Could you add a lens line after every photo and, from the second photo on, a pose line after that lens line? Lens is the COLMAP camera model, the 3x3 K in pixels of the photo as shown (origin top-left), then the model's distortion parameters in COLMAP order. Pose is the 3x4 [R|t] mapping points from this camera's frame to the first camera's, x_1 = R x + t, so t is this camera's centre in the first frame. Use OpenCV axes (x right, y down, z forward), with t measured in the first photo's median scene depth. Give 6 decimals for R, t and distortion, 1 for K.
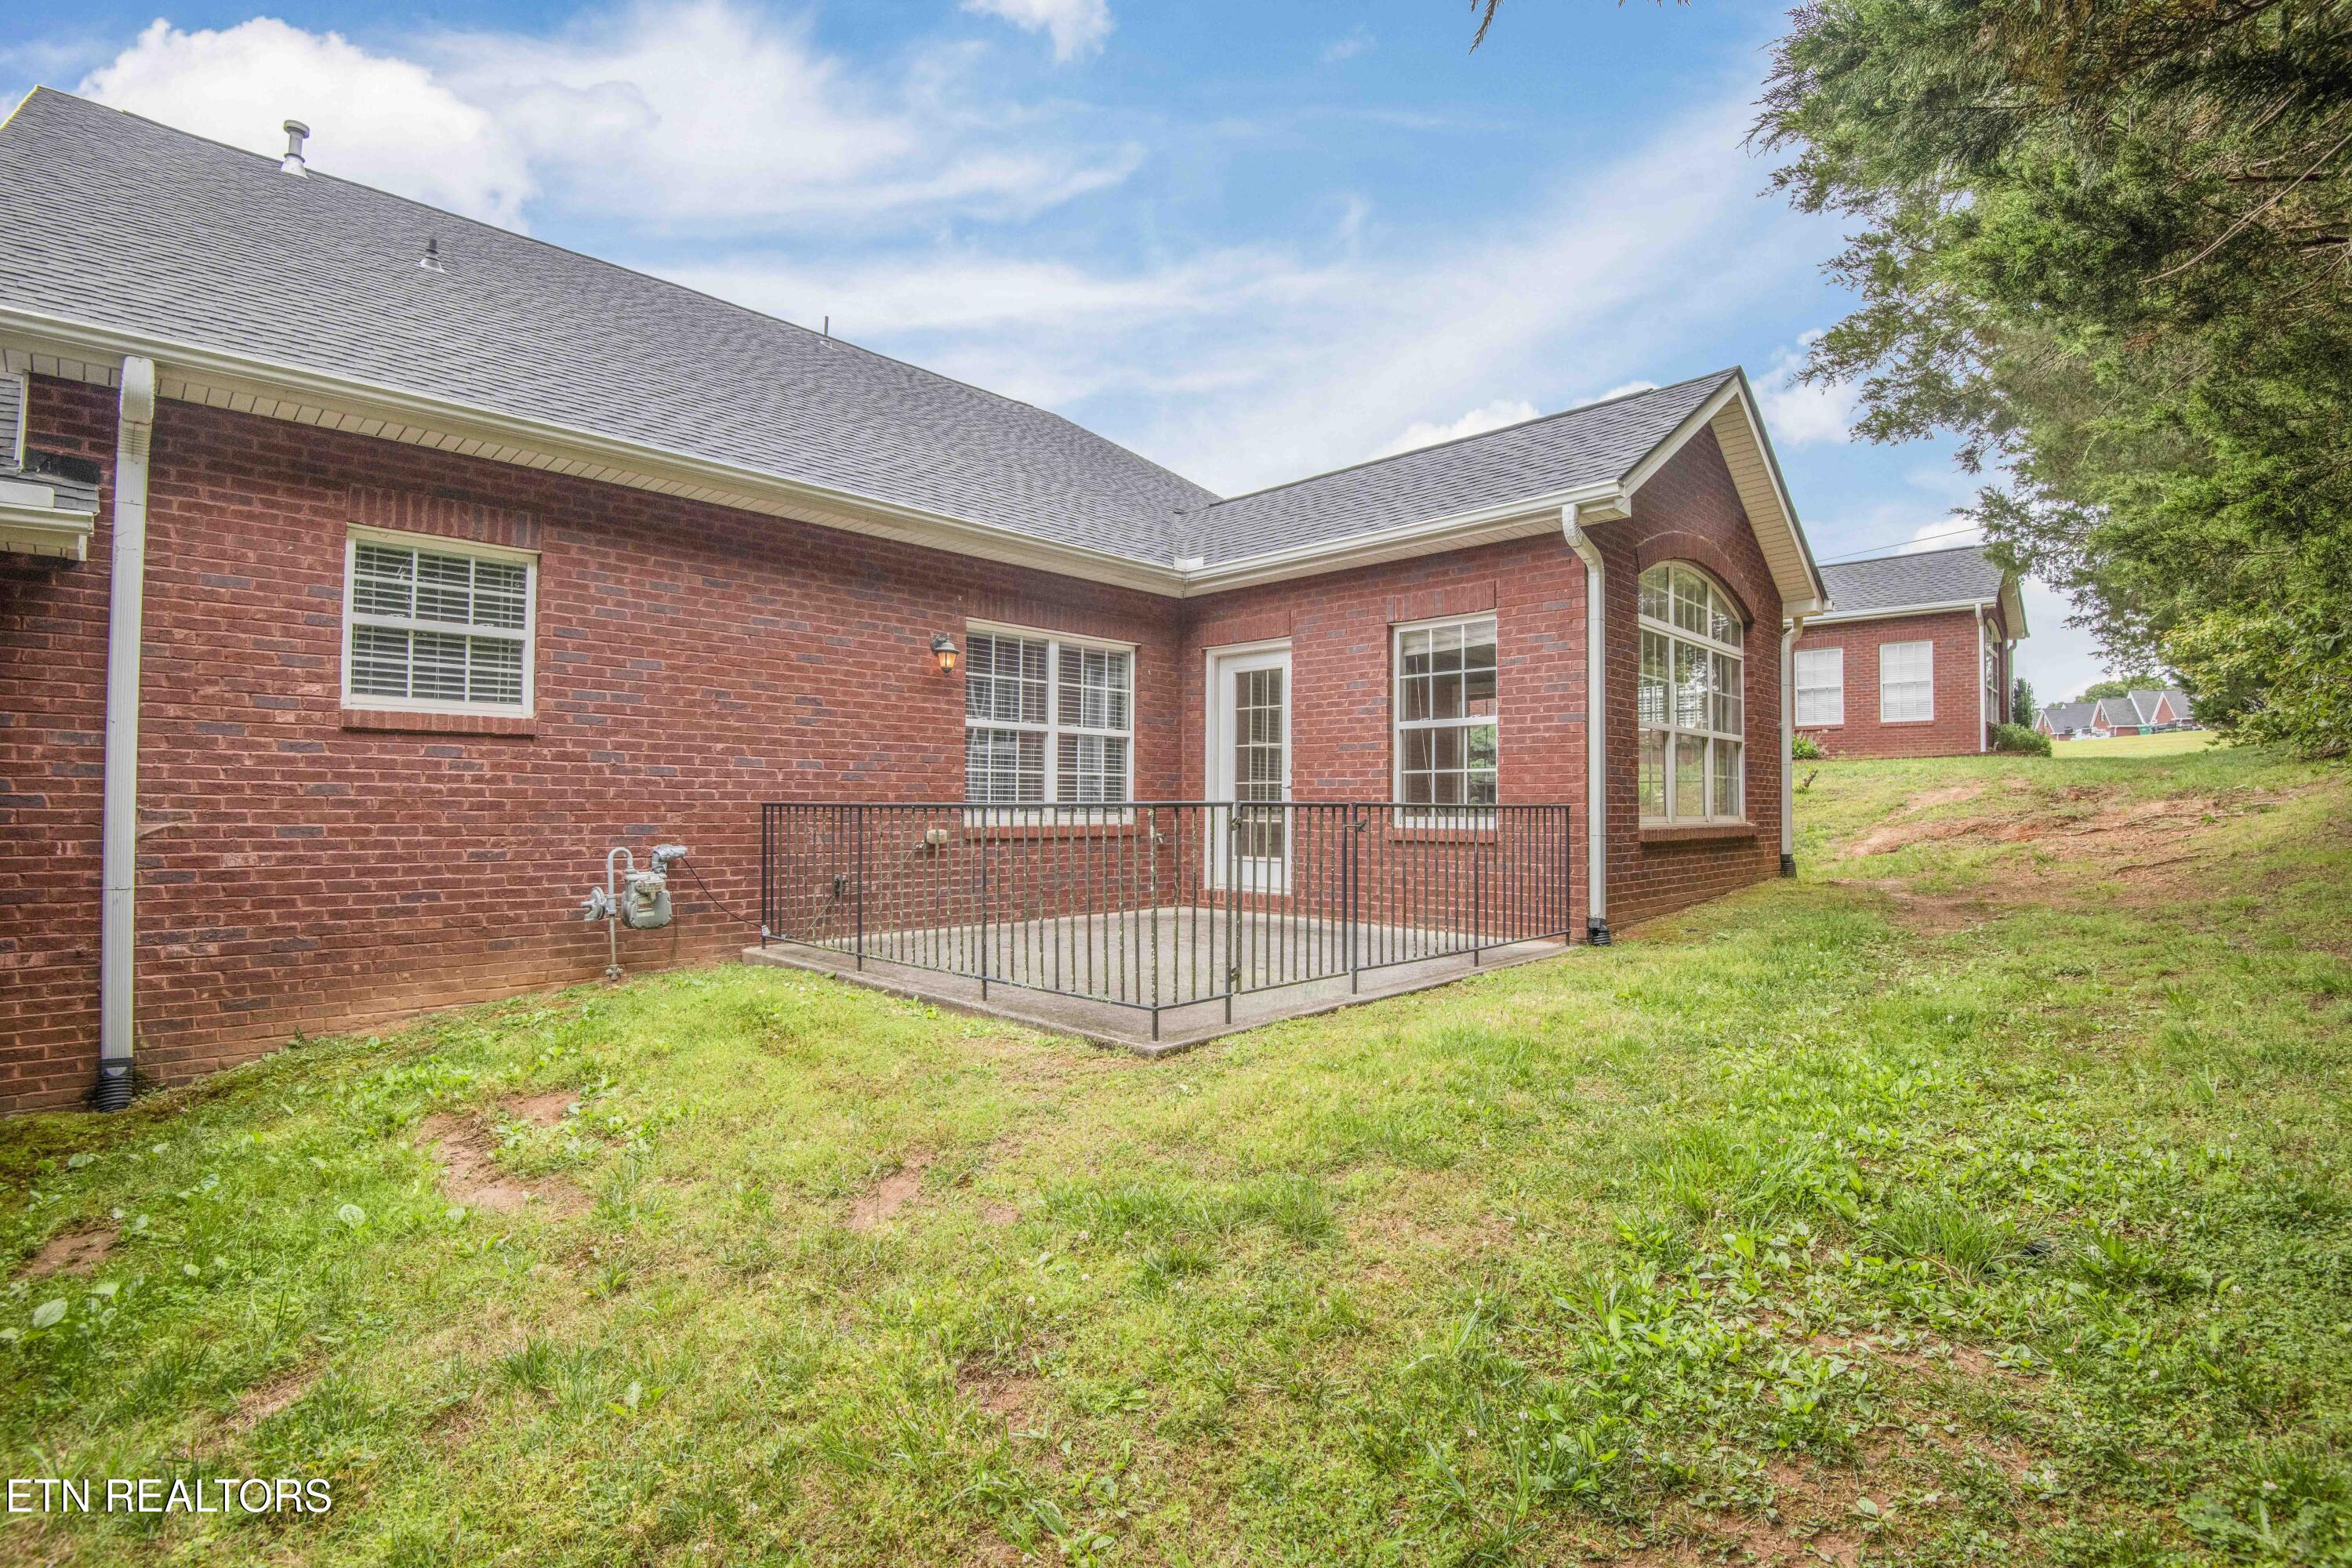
lens RADIAL K [[1085.9, 0, 1171.5], [0, 1085.9, 781.6], [0, 0, 1]] dist [-0.019024, -0.014726]
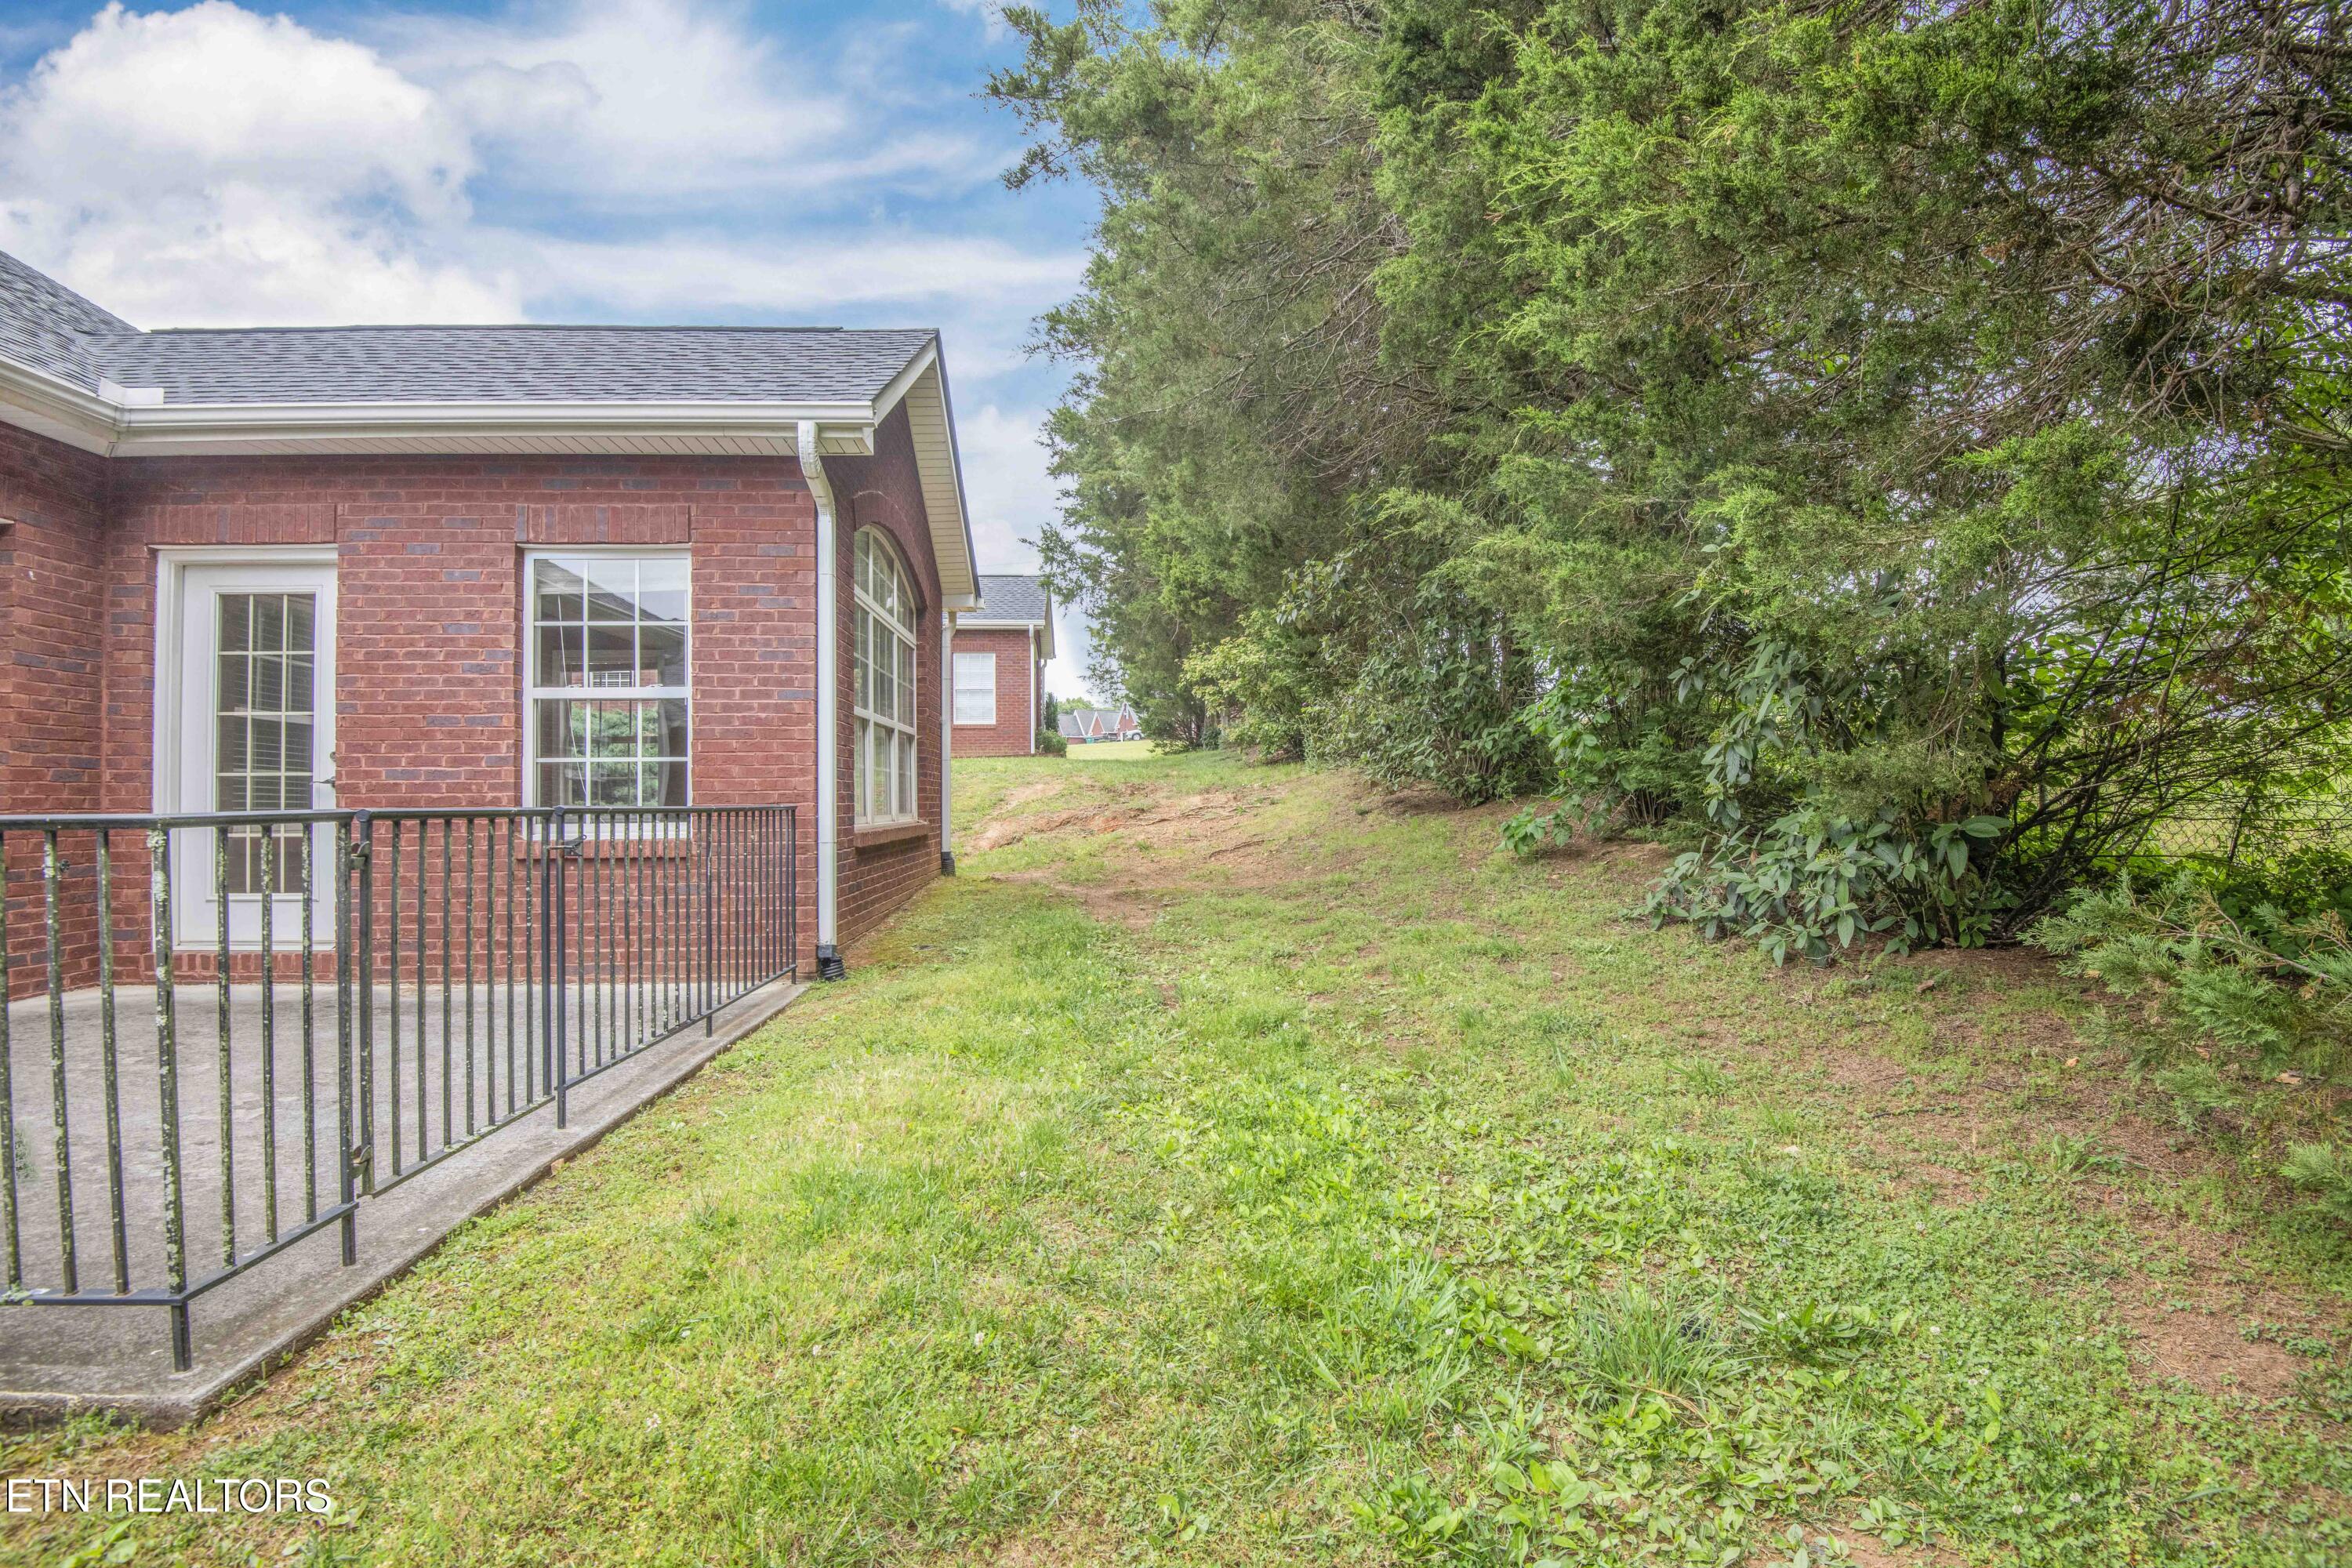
lens RADIAL K [[1085.9, 0, 1182.4], [0, 1085.9, 783.0], [0, 0, 1]] dist [-0.019024, -0.014726]
pose [[0.660309, 0.002428, 0.750991, -0.030220], [-0.006028, 0.999980, 0.002068, 0.001533], [-0.750970, -0.005892, 0.660310, 0.212381]]
